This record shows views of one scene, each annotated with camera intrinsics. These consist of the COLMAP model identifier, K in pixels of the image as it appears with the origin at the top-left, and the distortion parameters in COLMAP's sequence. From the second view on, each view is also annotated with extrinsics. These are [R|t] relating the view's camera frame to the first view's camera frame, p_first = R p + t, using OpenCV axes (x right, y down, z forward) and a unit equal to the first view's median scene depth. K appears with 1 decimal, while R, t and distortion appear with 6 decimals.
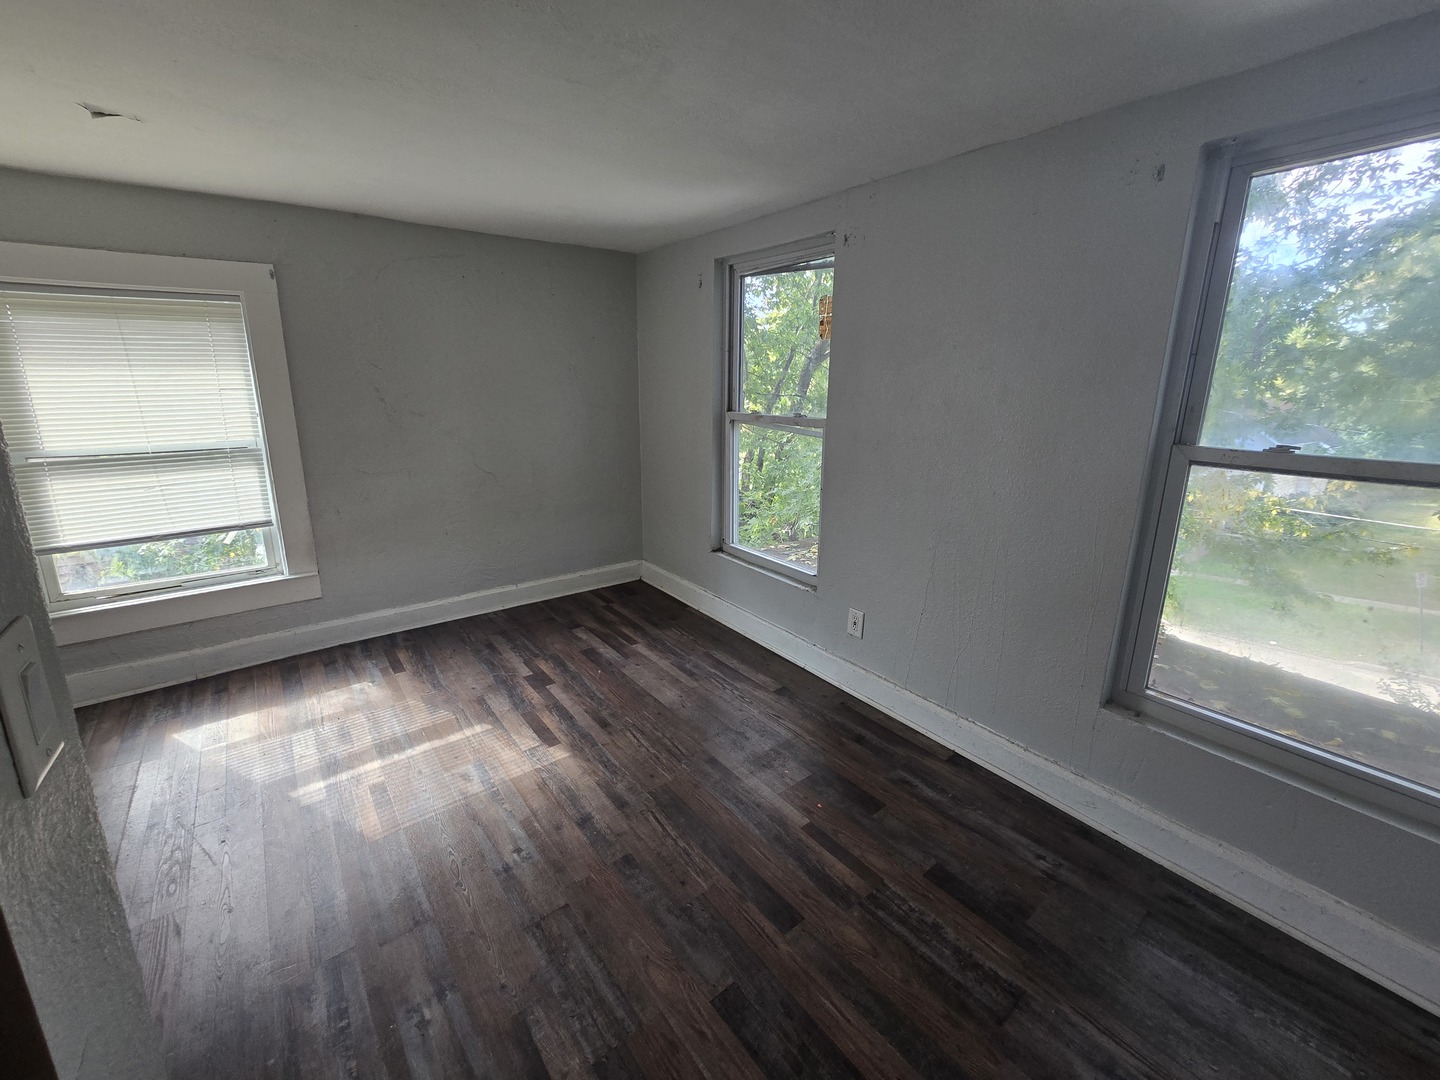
lens RADIAL K [[596.3, 0, 724.7], [0, 596.3, 542.1], [0, 0, 1]] dist [-0.009598, 0.000810]
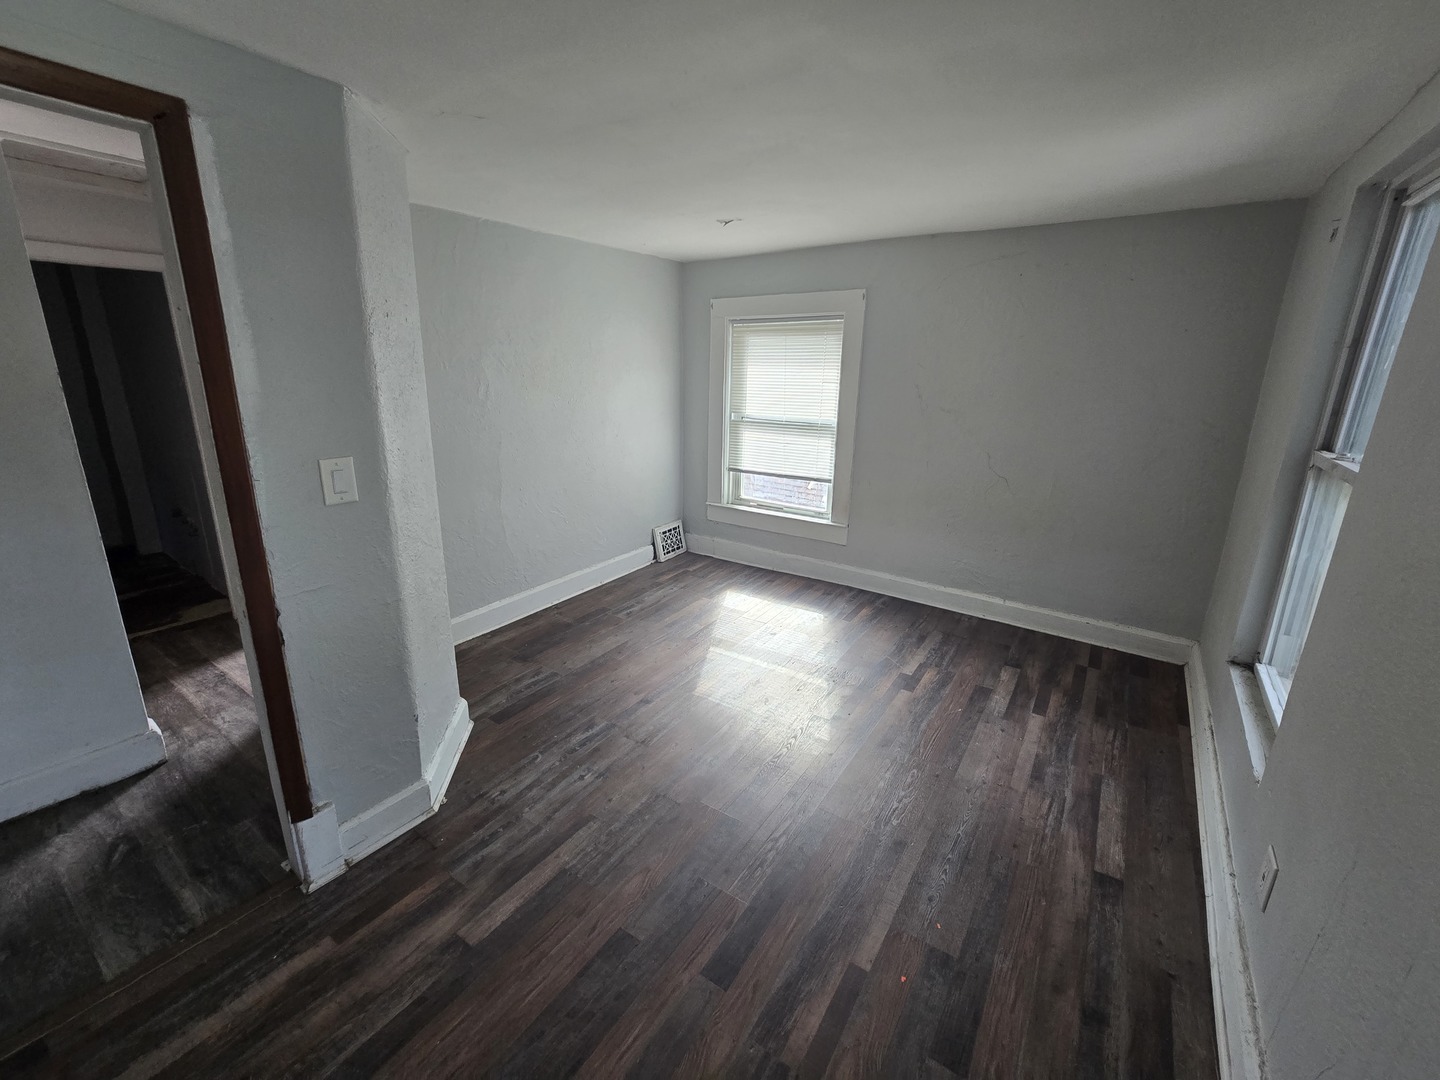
lens RADIAL K [[596.3, 0, 717.5], [0, 596.3, 529.8], [0, 0, 1]] dist [-0.009598, 0.000810]
pose [[0.292999, 0.261073, -0.919778, 0.424564], [-0.264826, 0.946520, 0.184302, -0.104515], [0.918705, 0.189580, 0.346469, 0.299102]]
